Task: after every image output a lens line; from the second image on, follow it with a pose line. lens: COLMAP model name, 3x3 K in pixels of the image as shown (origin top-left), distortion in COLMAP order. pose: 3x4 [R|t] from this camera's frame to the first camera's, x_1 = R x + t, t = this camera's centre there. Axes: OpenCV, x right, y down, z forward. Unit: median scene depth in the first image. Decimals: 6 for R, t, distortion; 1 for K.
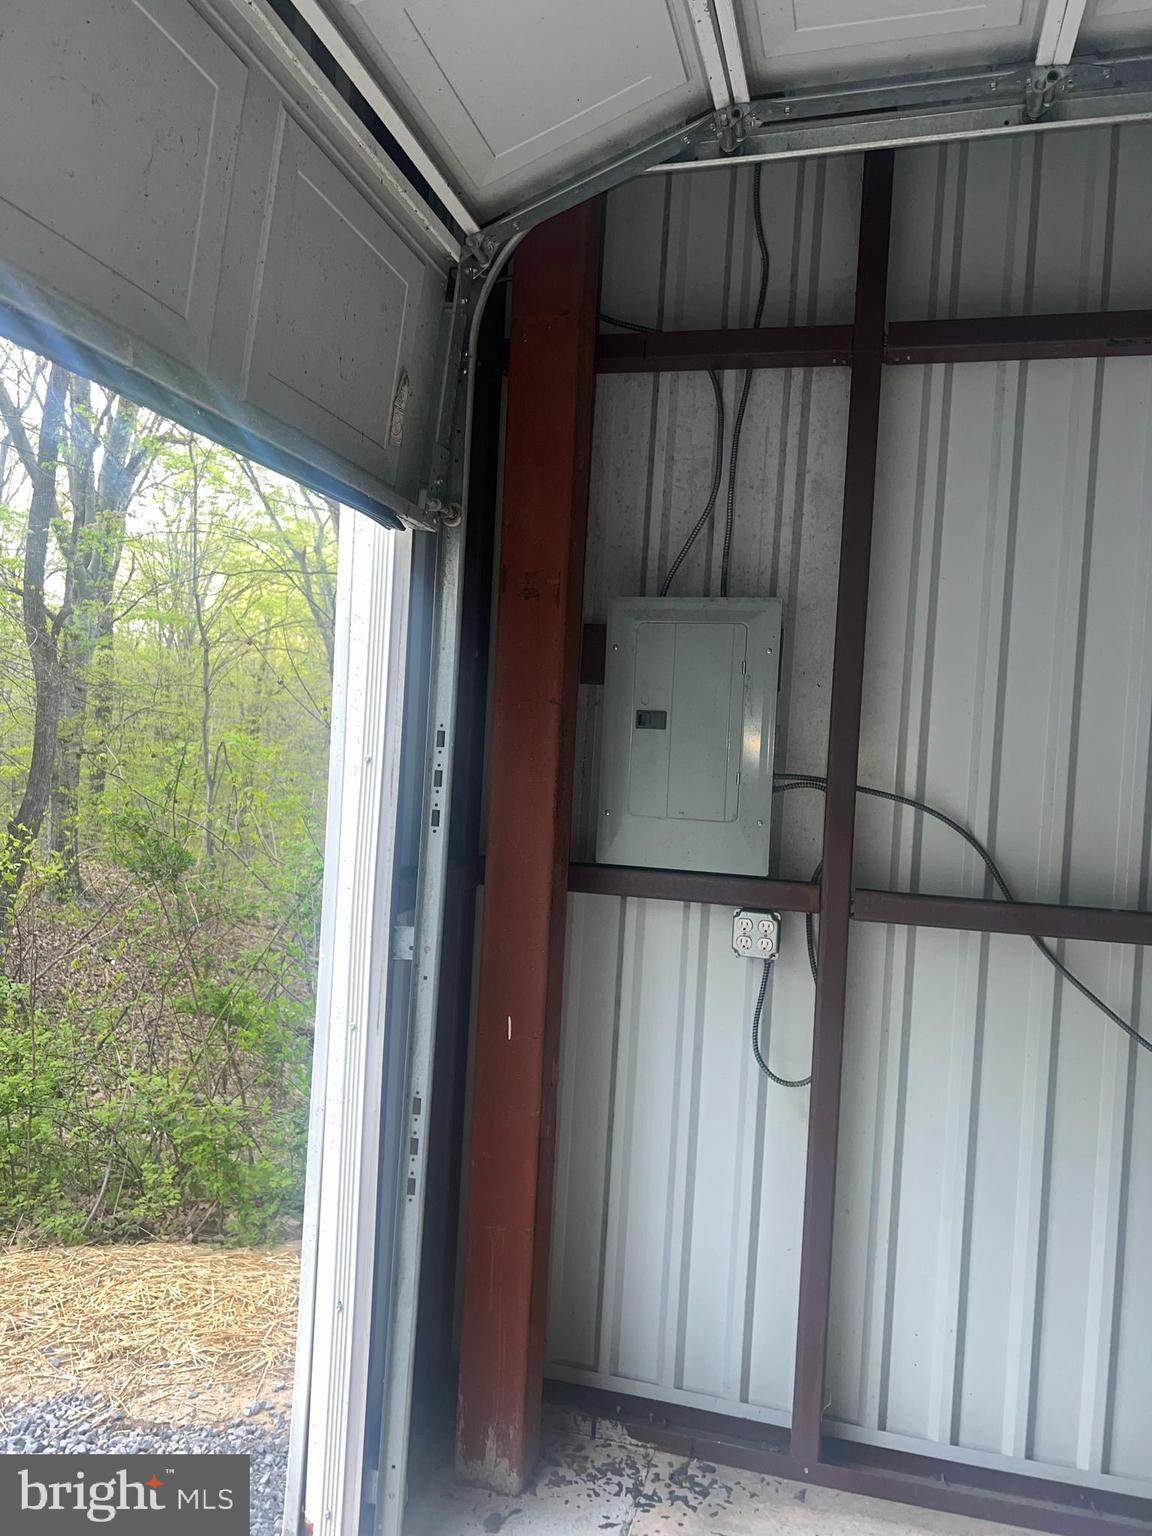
lens RADIAL K [[1163.2, 0, 576.5], [0, 1163.2, 768.9], [0, 0, 1]] dist [0.050962, -0.056683]
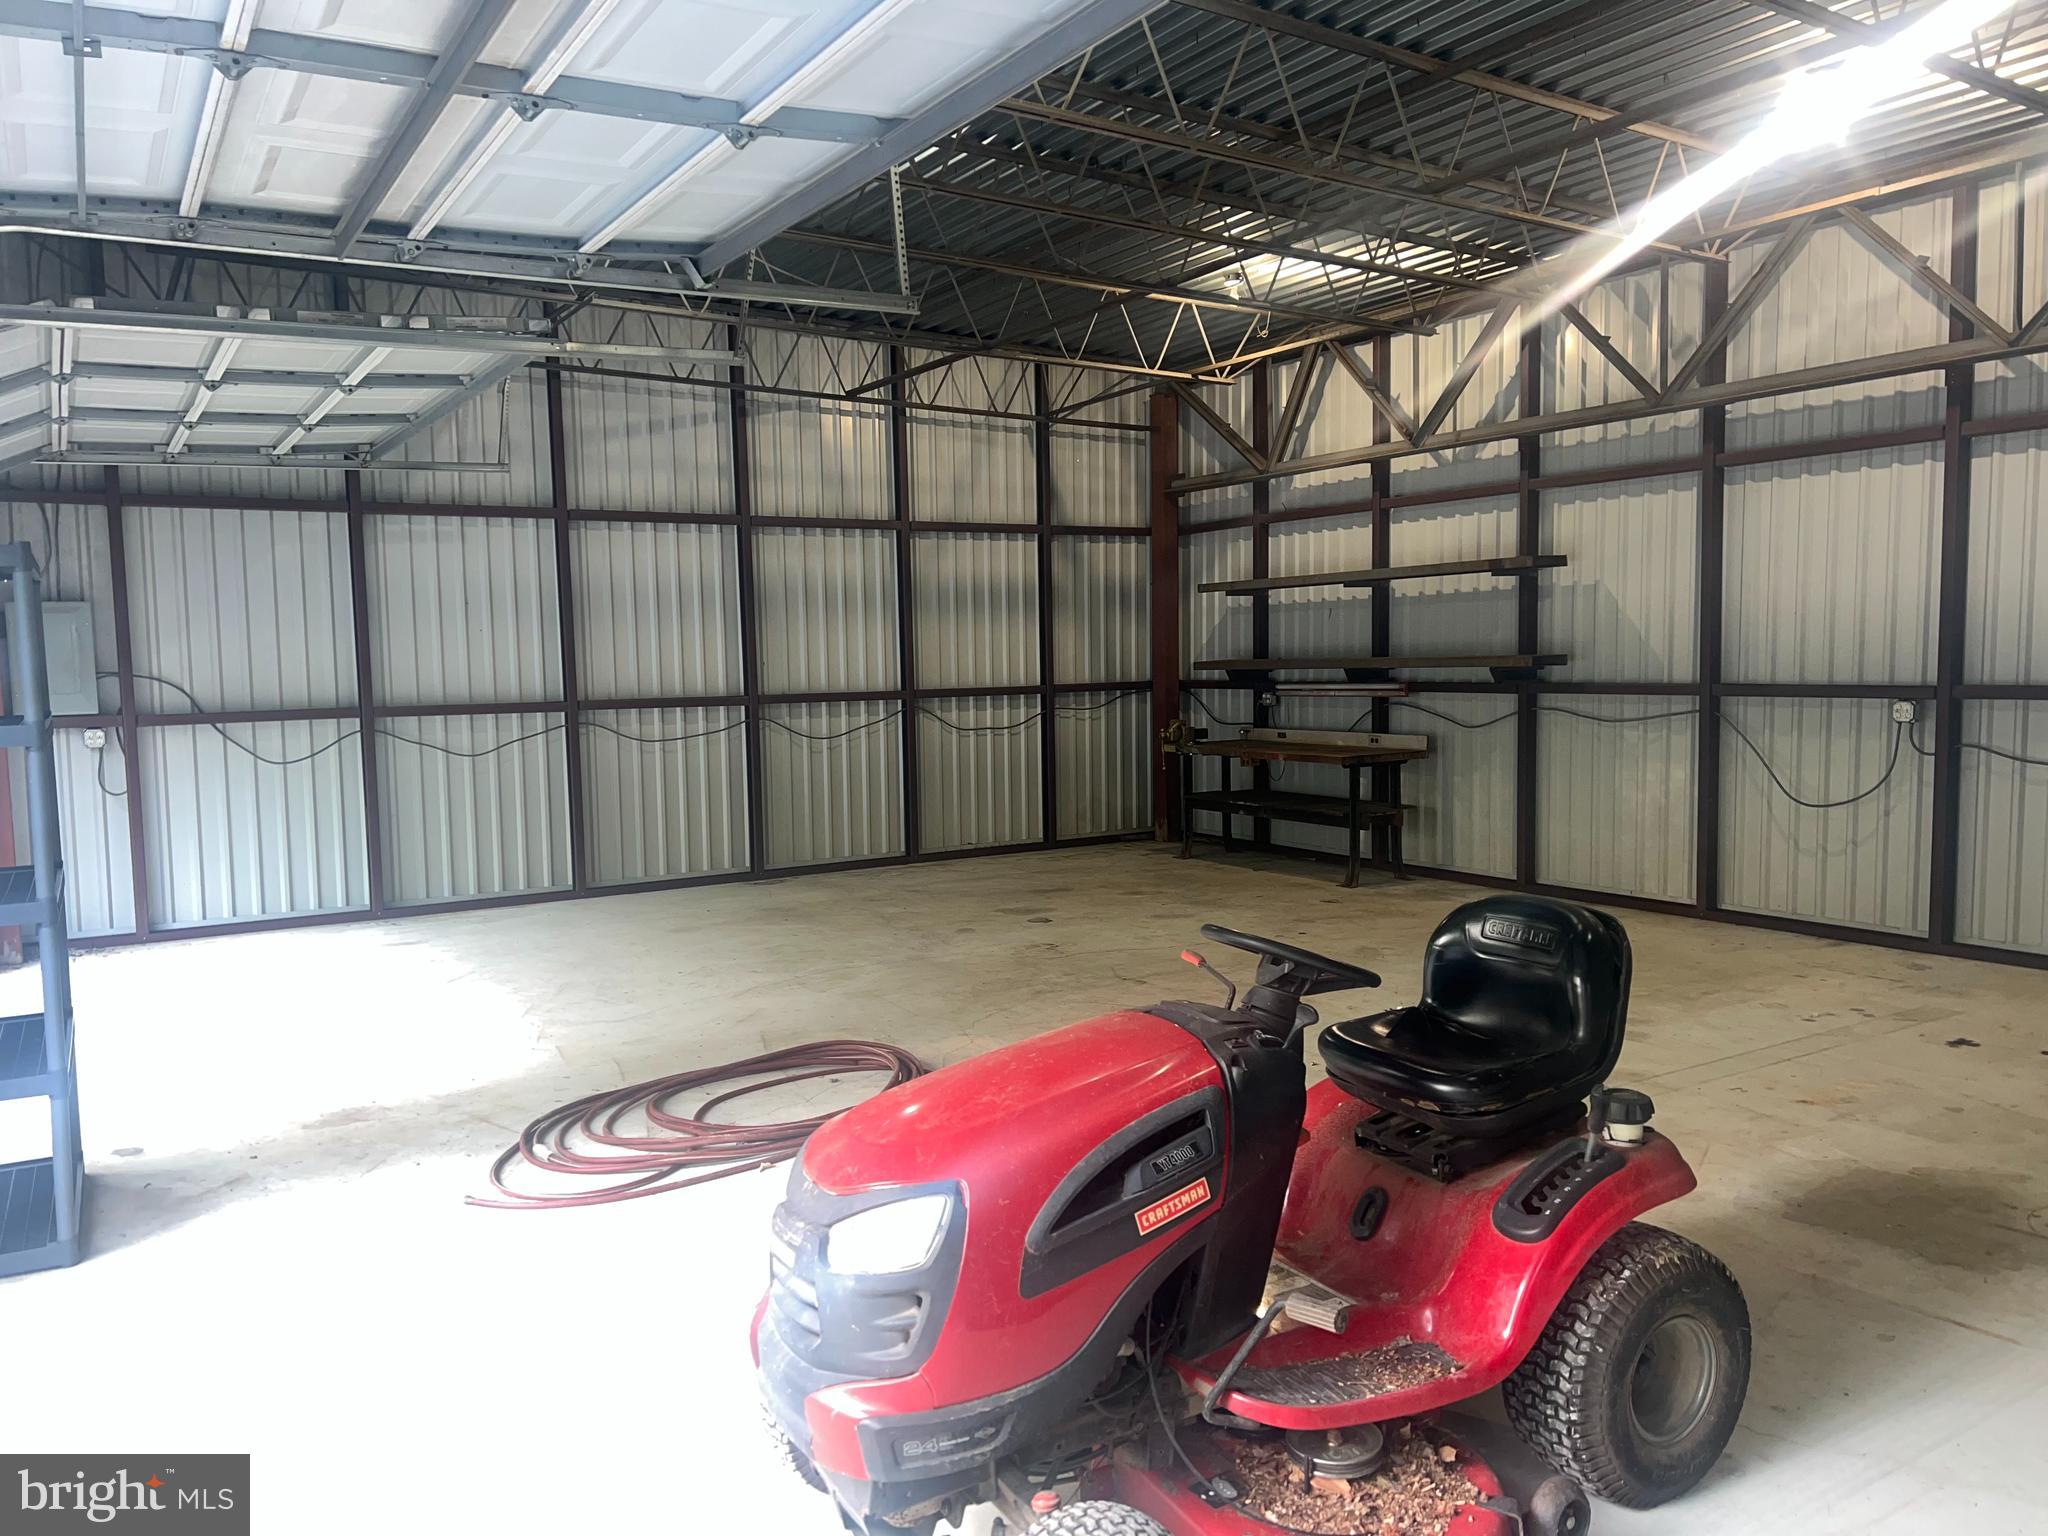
lens RADIAL K [[1550.9, 0, 1017.8], [0, 1550.9, 772.1], [0, 0, 1]] dist [0.050962, -0.056683]
pose [[0.707121, -0.128904, 0.695243, -0.781864], [0.064932, 0.990926, 0.117685, -0.051363], [-0.704104, -0.038074, 0.709075, -2.736417]]
